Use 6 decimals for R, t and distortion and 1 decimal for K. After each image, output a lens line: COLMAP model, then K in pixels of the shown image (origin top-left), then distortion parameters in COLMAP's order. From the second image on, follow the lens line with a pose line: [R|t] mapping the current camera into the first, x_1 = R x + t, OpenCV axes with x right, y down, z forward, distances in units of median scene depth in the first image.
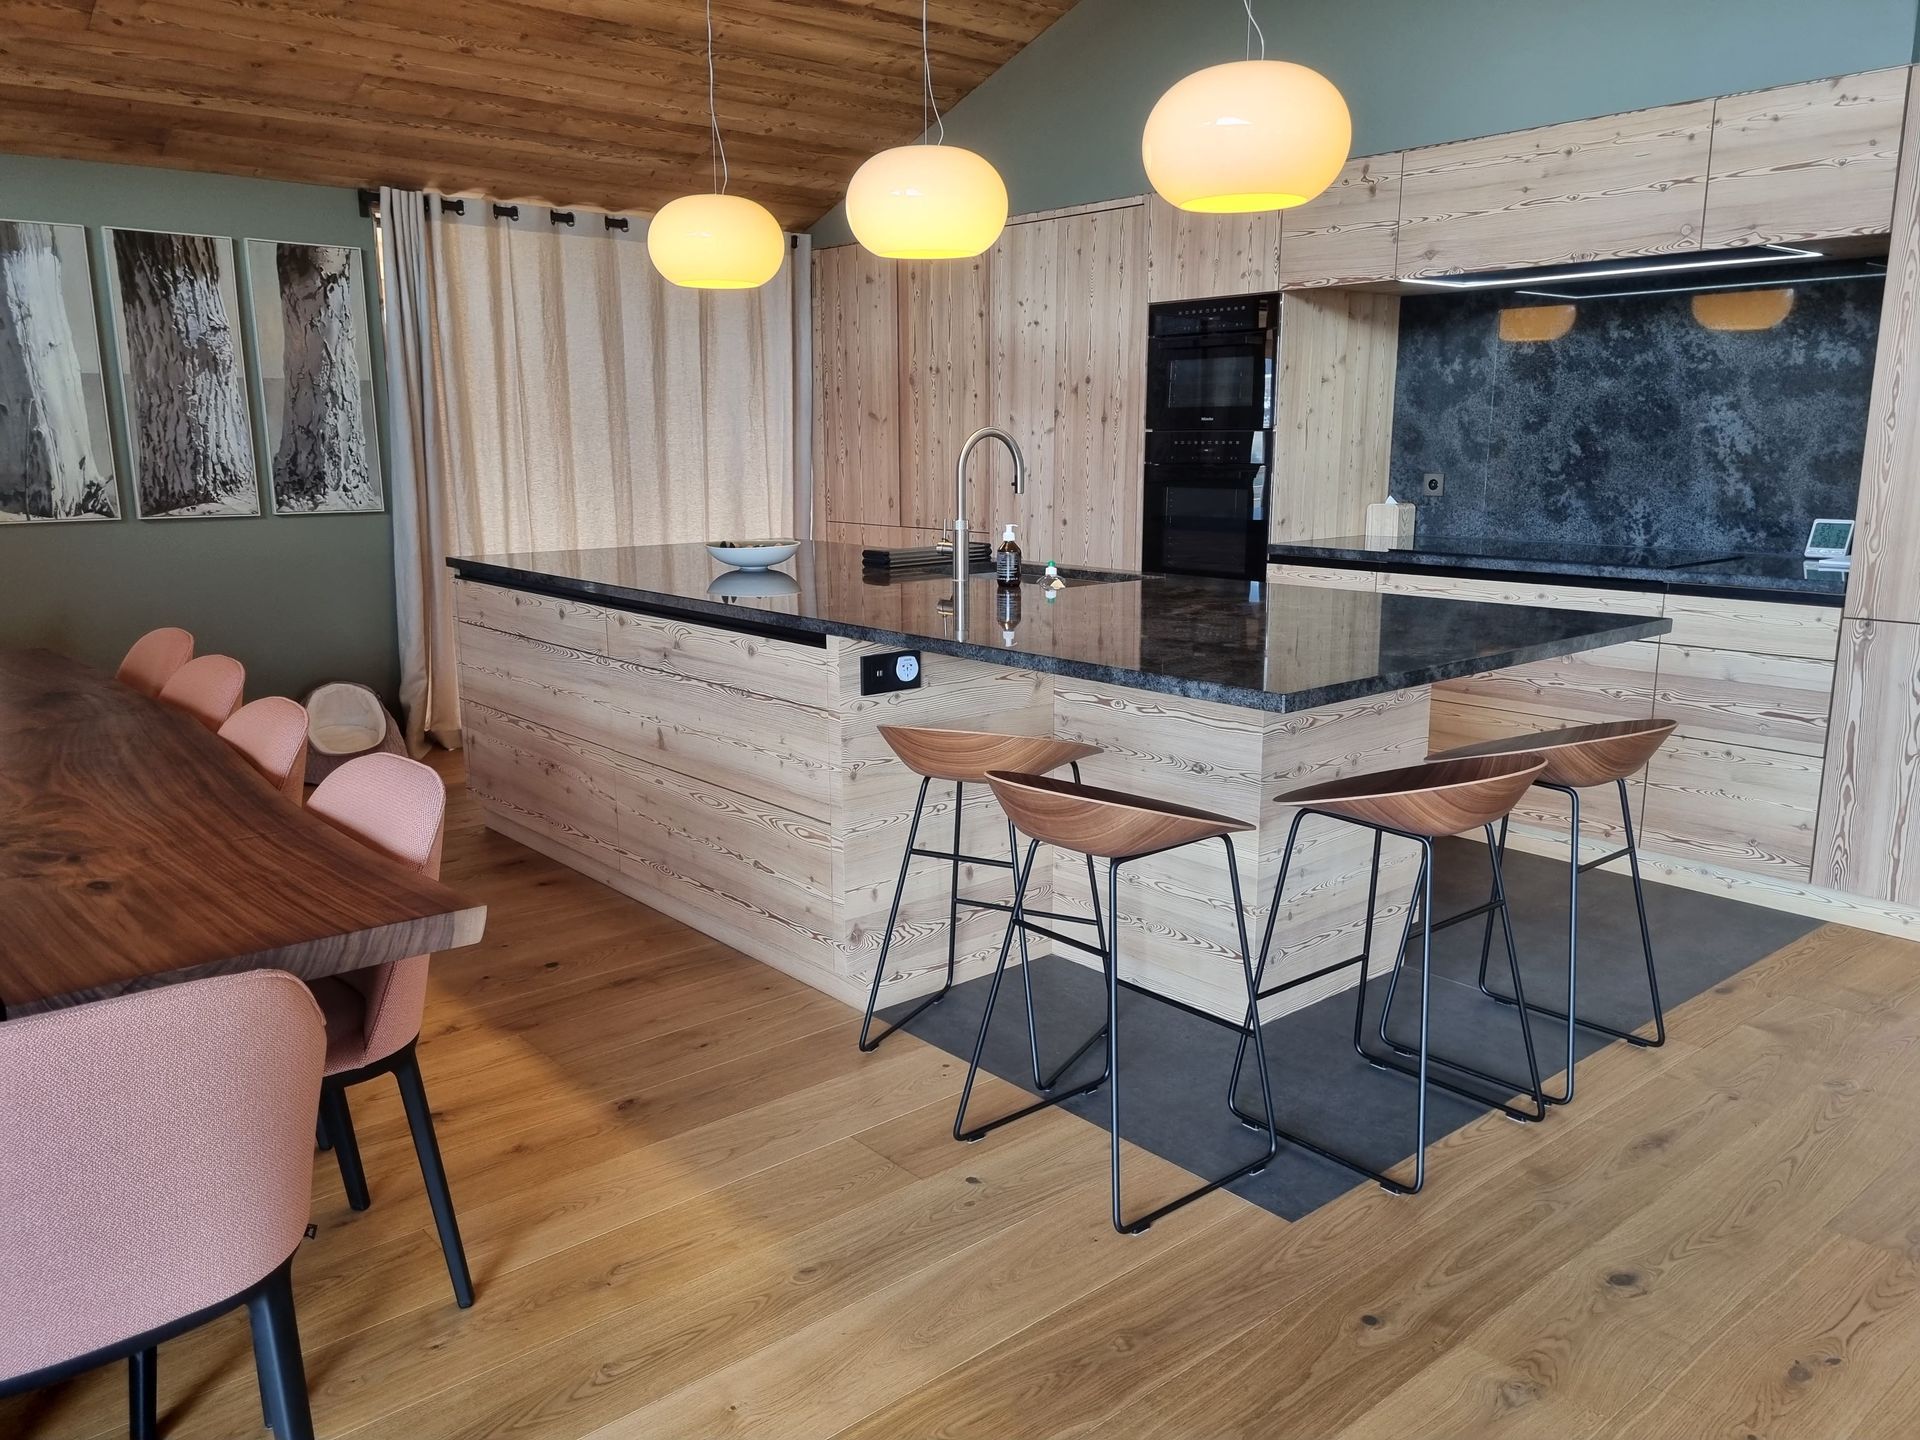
lens RADIAL K [[1457.9, 0, 955.7], [0, 1457.9, 725.8], [0, 0, 1]] dist [0.013725, -0.000941]
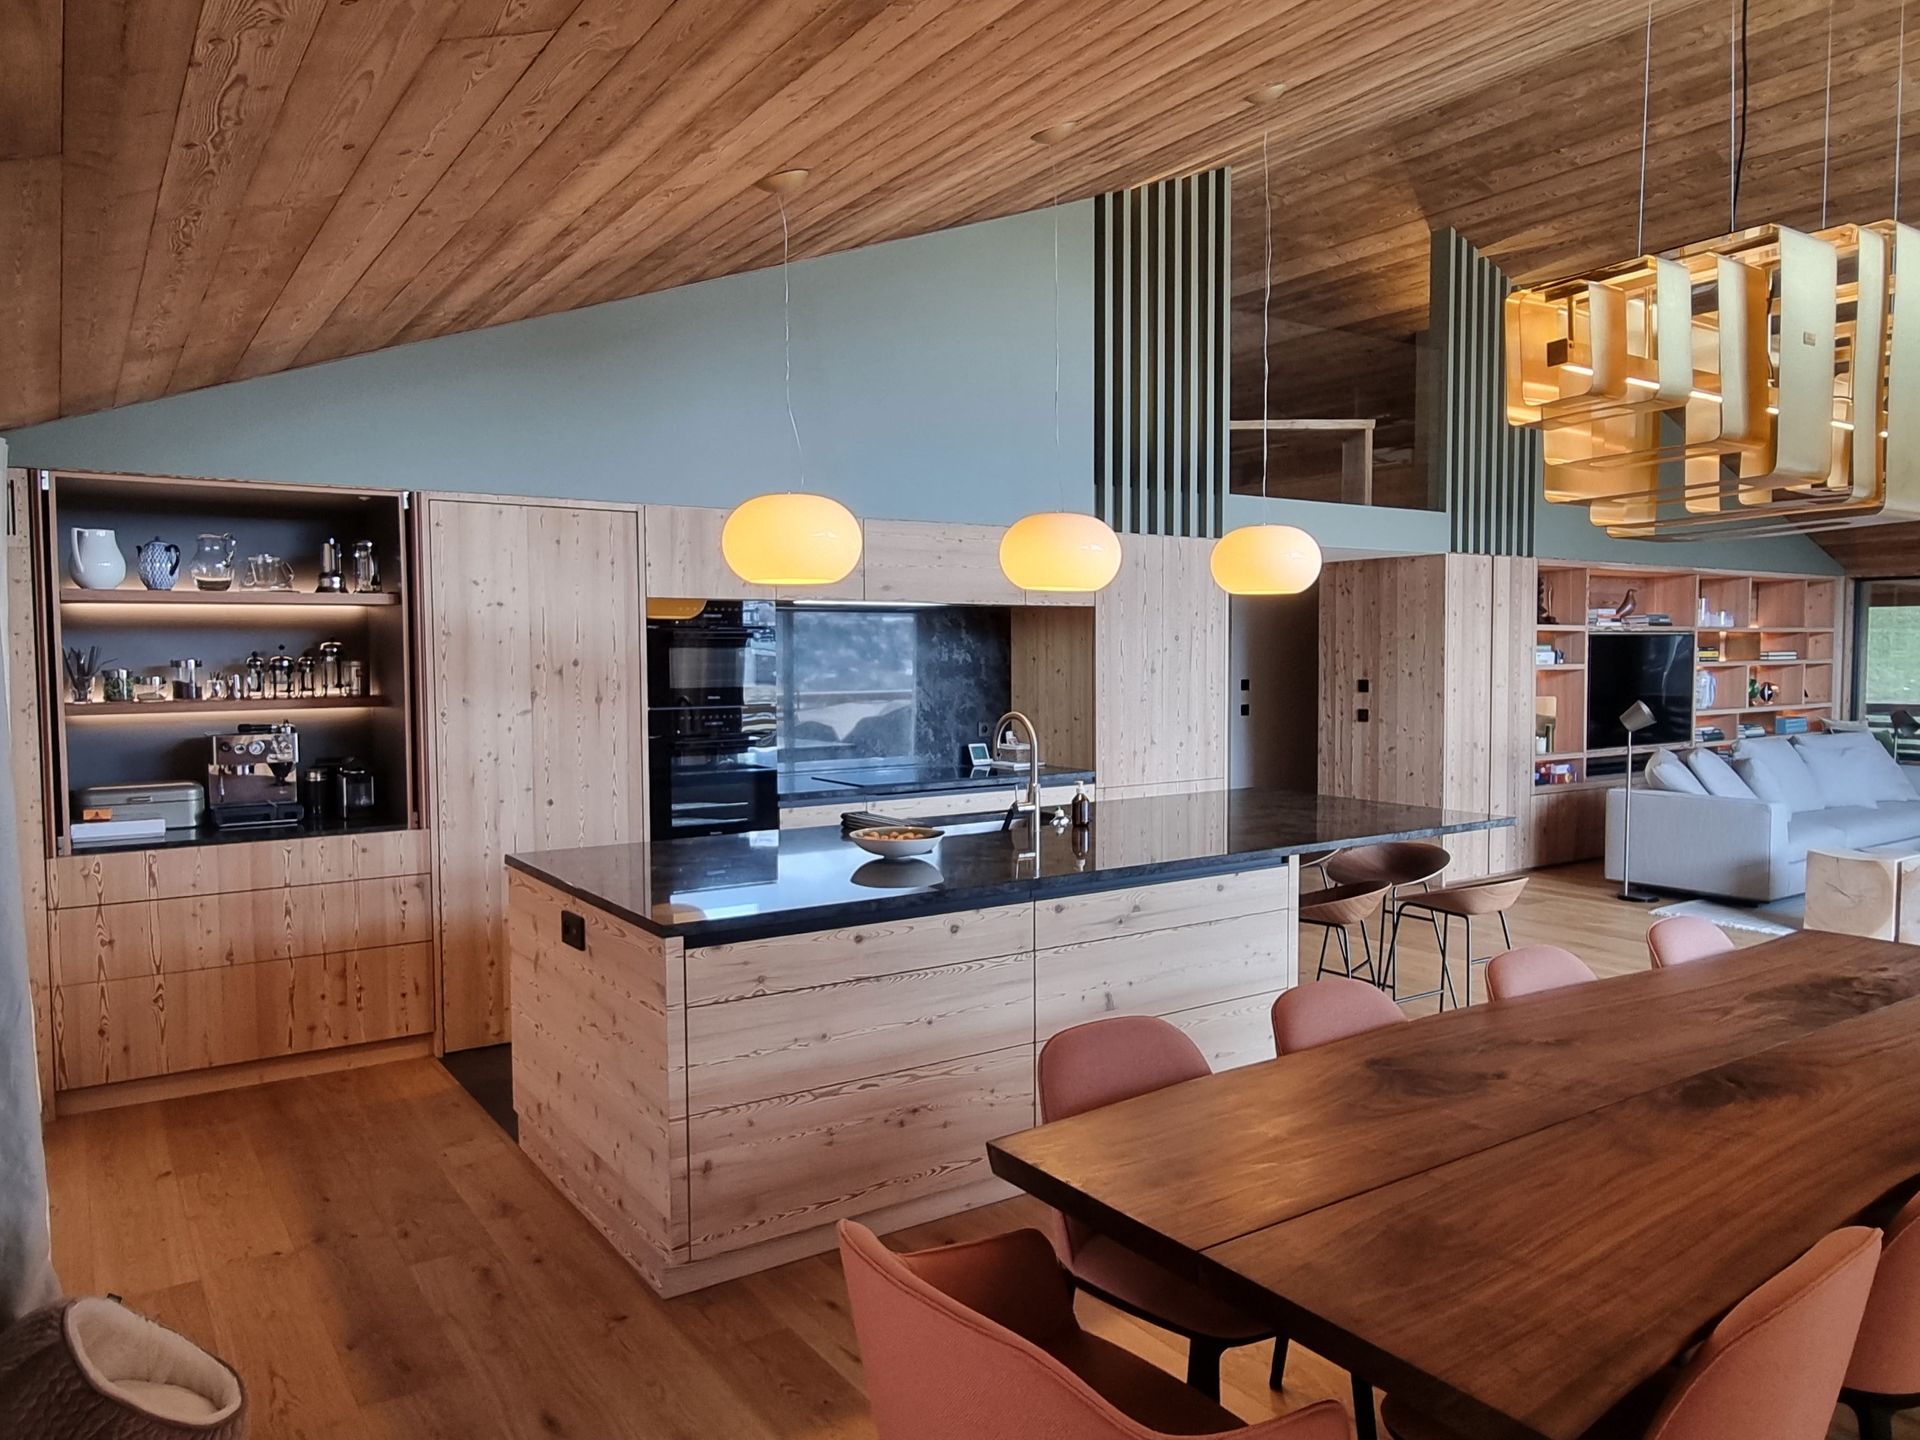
lens RADIAL K [[1291.8, 0, 953.8], [0, 1291.8, 715.8], [0, 0, 1]] dist [-0.003107, -0.000173]
pose [[0.105109, -0.043110, 0.993526, -0.844384], [0.201322, 0.979296, 0.021194, -0.177388], [-0.973869, 0.197791, 0.111612, 0.690061]]
